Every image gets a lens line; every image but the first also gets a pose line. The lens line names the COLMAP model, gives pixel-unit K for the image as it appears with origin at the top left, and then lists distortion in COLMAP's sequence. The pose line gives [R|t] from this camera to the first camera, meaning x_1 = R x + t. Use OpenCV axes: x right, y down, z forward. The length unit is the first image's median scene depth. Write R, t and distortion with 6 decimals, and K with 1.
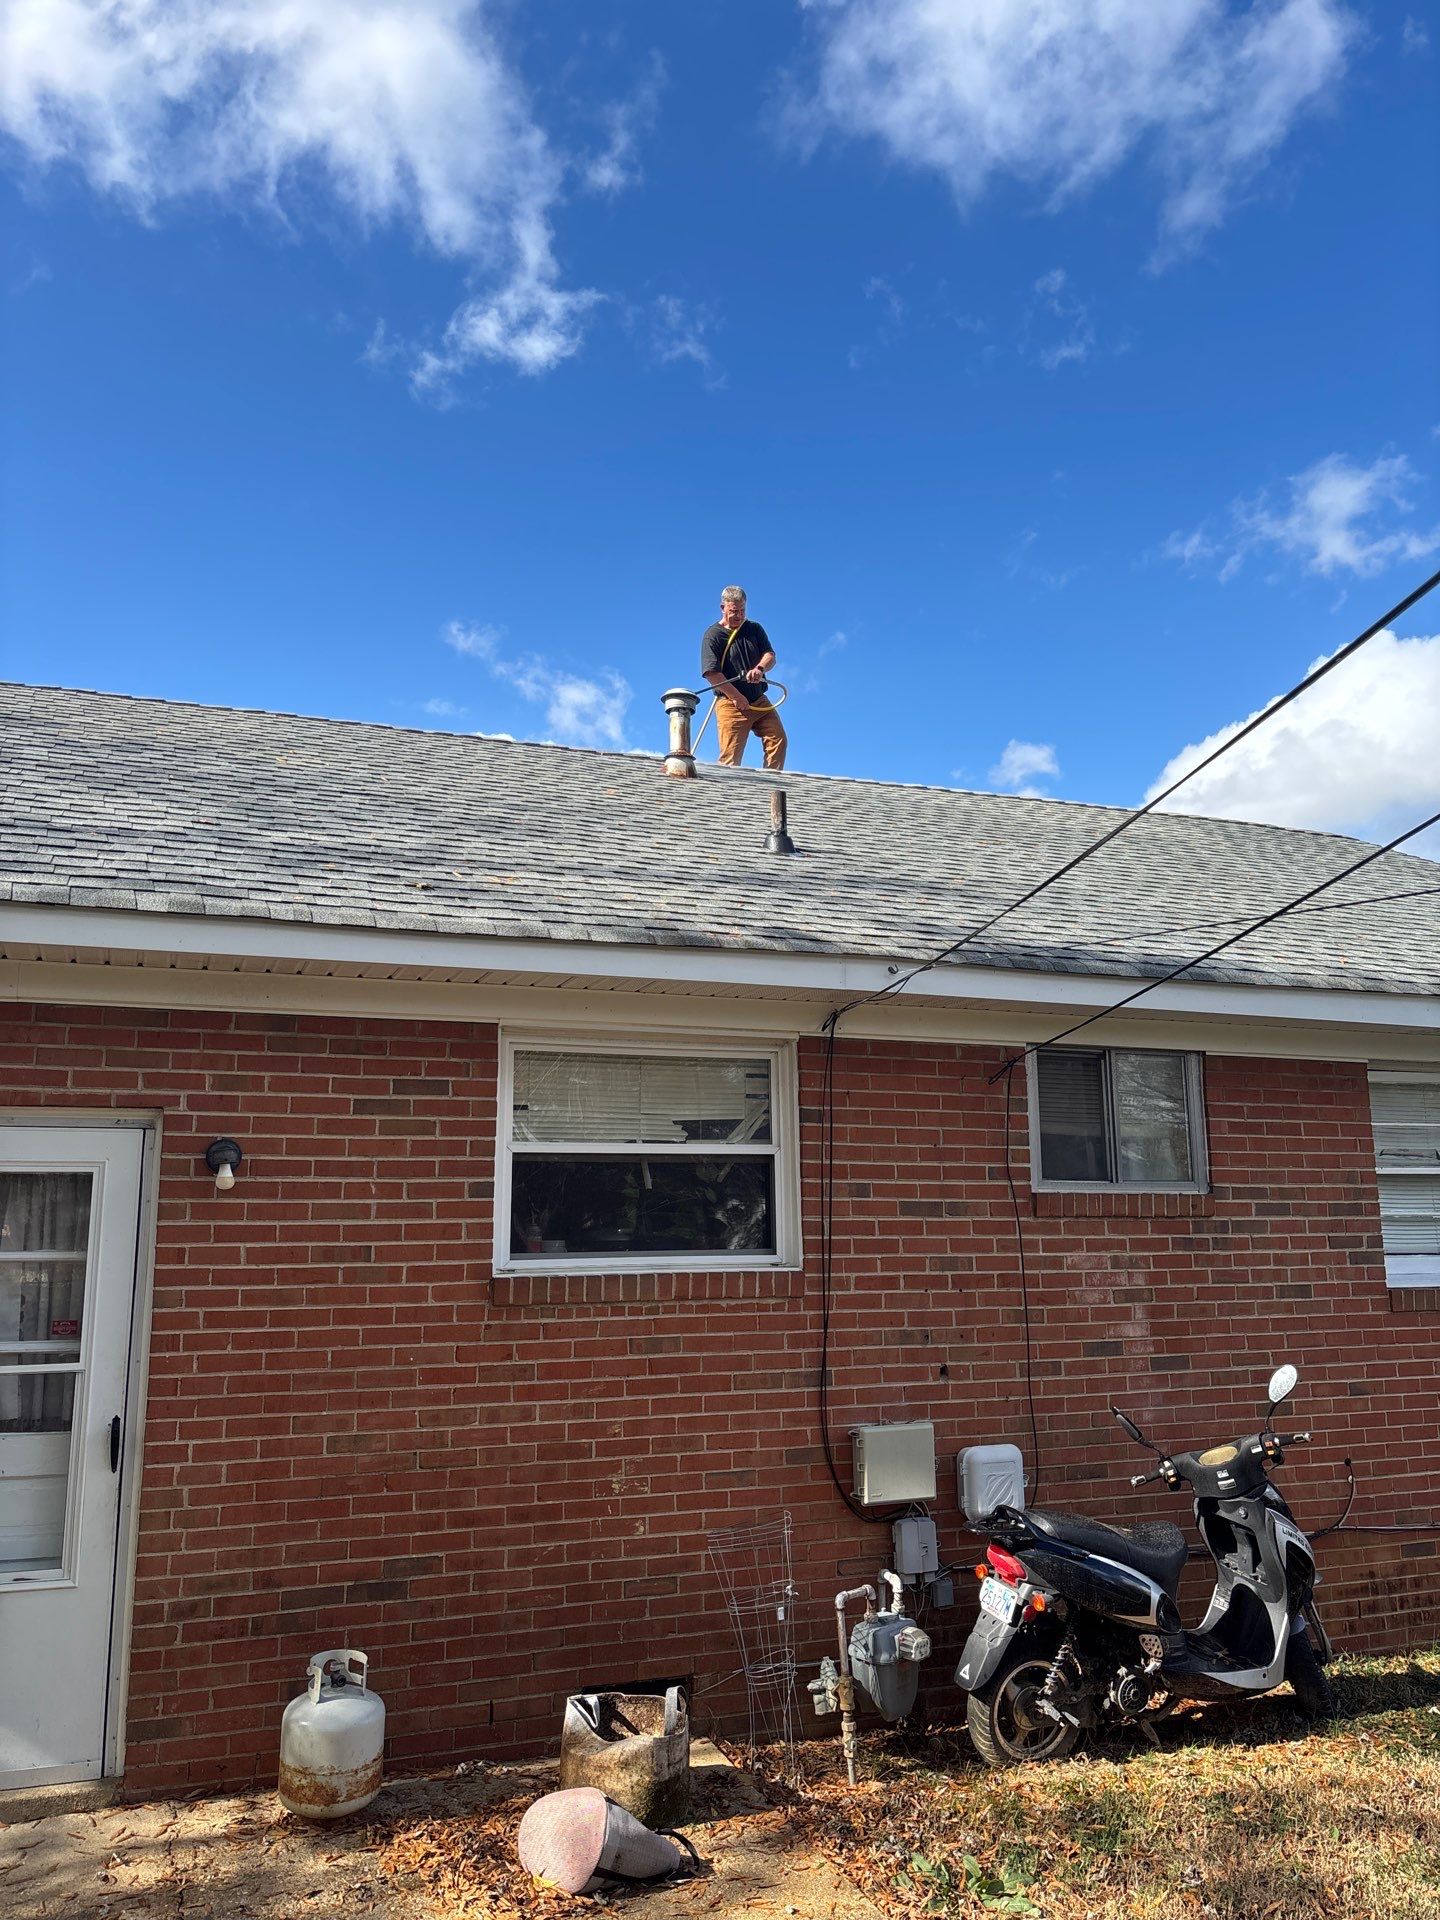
lens RADIAL K [[1487.4, 0, 658.2], [0, 1487.4, 960.6], [0, 0, 1]] dist [0.030525, -0.047160]
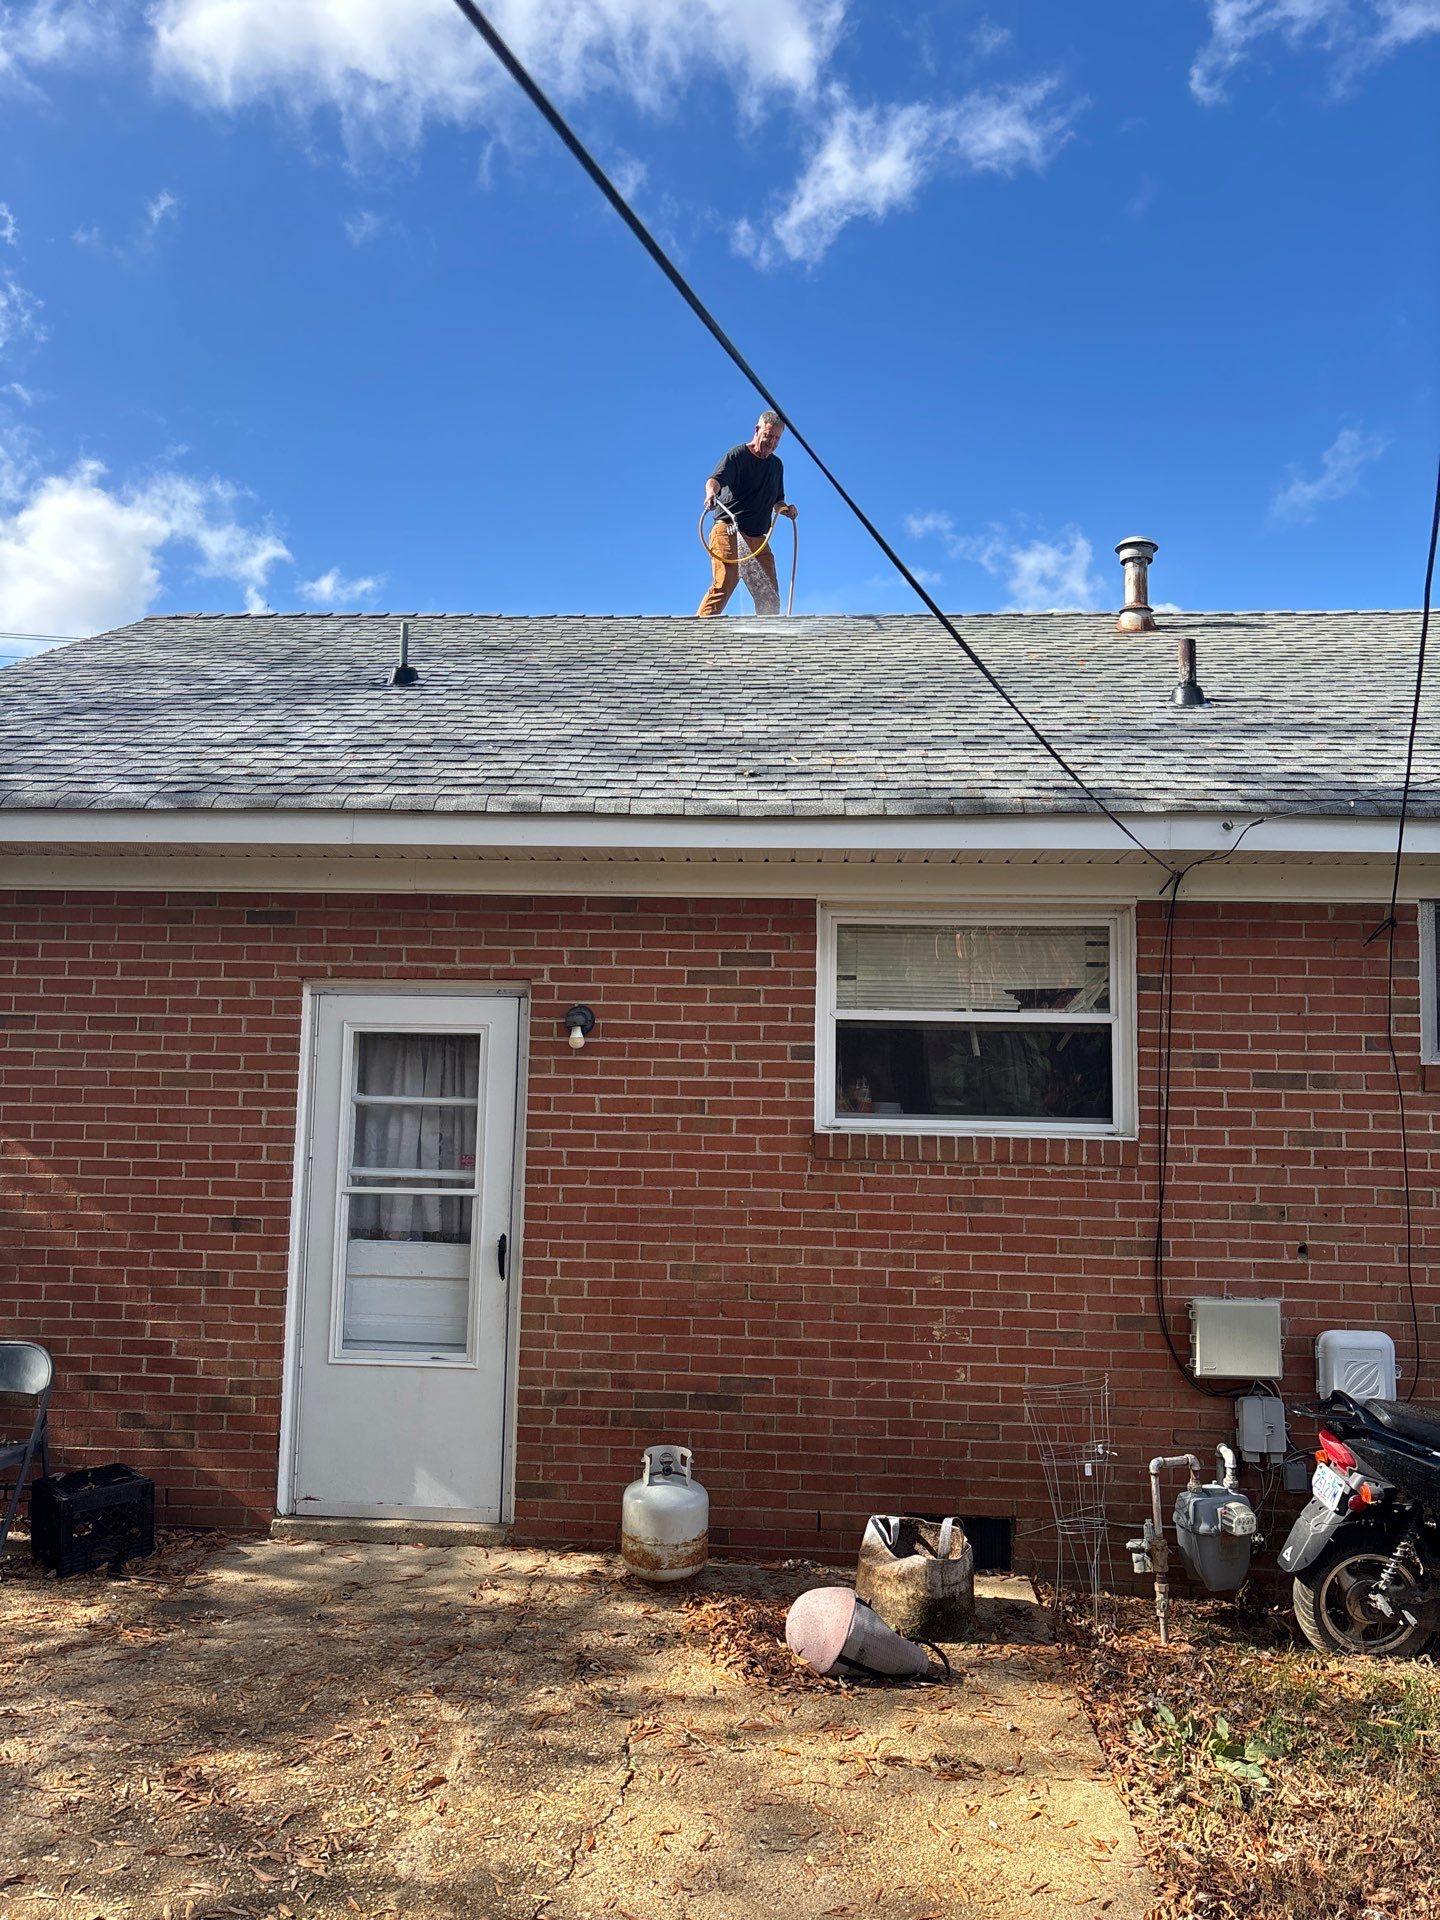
lens RADIAL K [[1487.4, 0, 658.2], [0, 1487.4, 960.6], [0, 0, 1]] dist [0.030525, -0.047160]
pose [[0.904674, -0.015409, -0.425826, 0.253272], [0.048712, 0.996534, 0.067430, 0.009761], [0.423312, -0.081745, 0.902289, -0.011999]]
